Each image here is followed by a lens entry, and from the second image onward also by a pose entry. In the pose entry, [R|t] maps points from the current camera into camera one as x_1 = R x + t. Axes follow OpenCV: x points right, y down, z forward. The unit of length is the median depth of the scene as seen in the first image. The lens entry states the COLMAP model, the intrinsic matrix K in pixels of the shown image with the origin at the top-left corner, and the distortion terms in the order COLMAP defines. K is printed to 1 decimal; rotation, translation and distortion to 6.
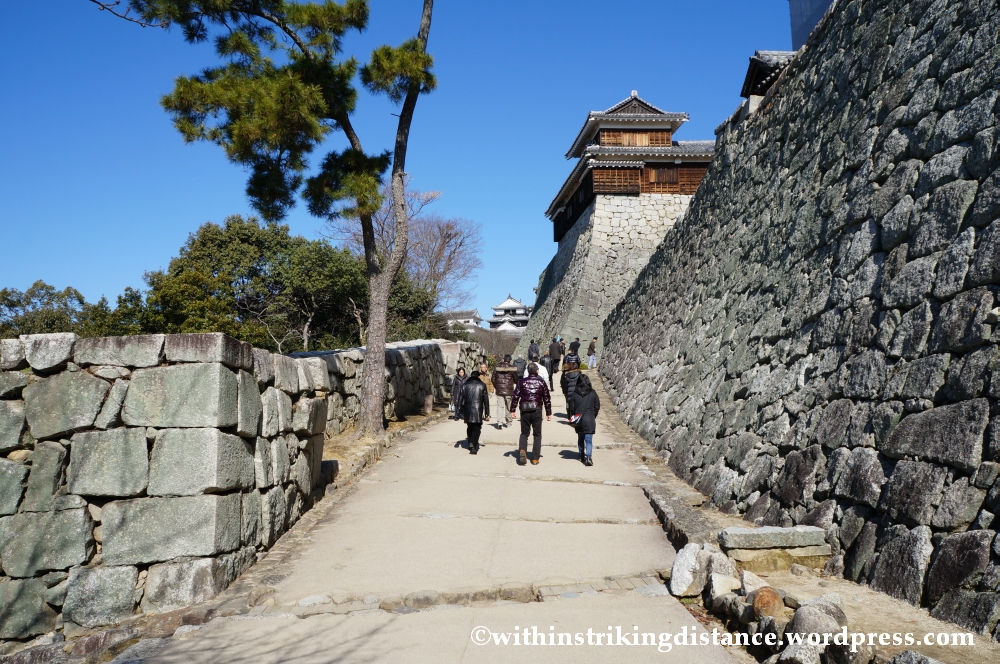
lens RADIAL K [[765.4, 0, 508.3], [0, 765.4, 328.1], [0, 0, 1]] dist [-0.010424, -0.023478]
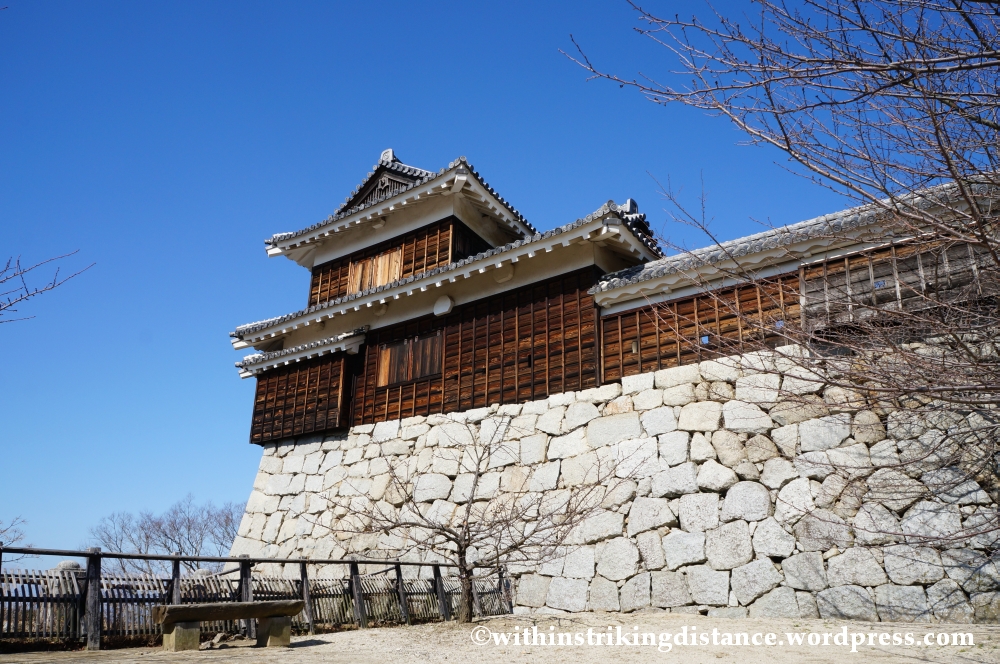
lens RADIAL K [[765.4, 0, 501.1], [0, 765.4, 333.1], [0, 0, 1]] dist [-0.010424, -0.023478]
pose [[0.768237, -0.192588, -0.610510, 0.313272], [0.057643, 0.970611, -0.233649, -0.096848], [0.637566, 0.144306, 0.756760, 0.565509]]
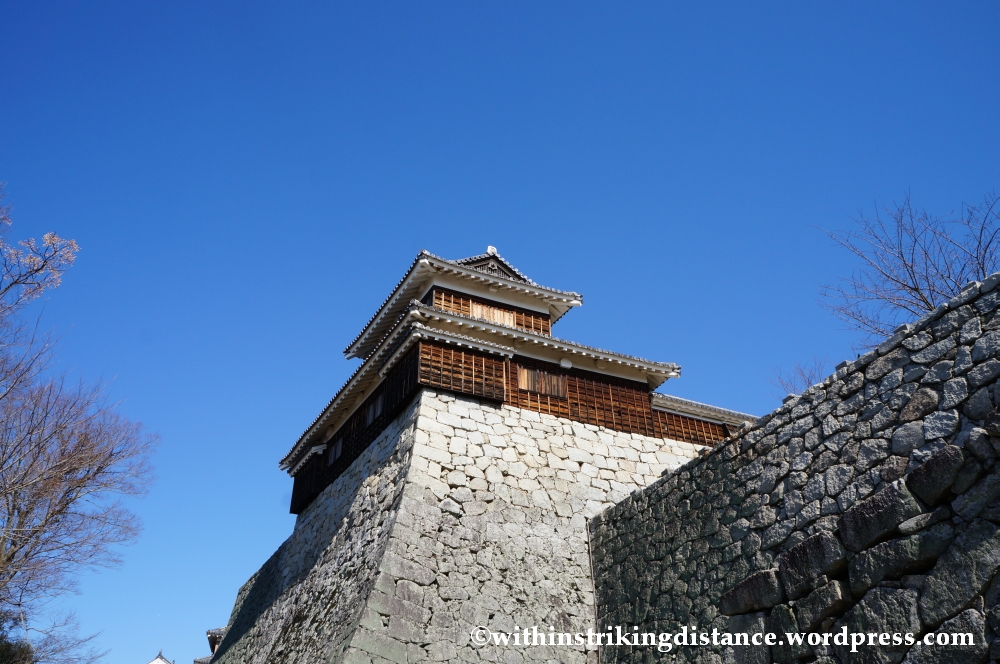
lens RADIAL K [[765.4, 0, 497.1], [0, 765.4, 333.4], [0, 0, 1]] dist [-0.010424, -0.023478]
pose [[0.921115, 0.211779, 0.326646, -0.007222], [-0.042086, 0.888334, -0.457265, 0.013044], [-0.387009, 0.407446, 0.827171, 0.399983]]
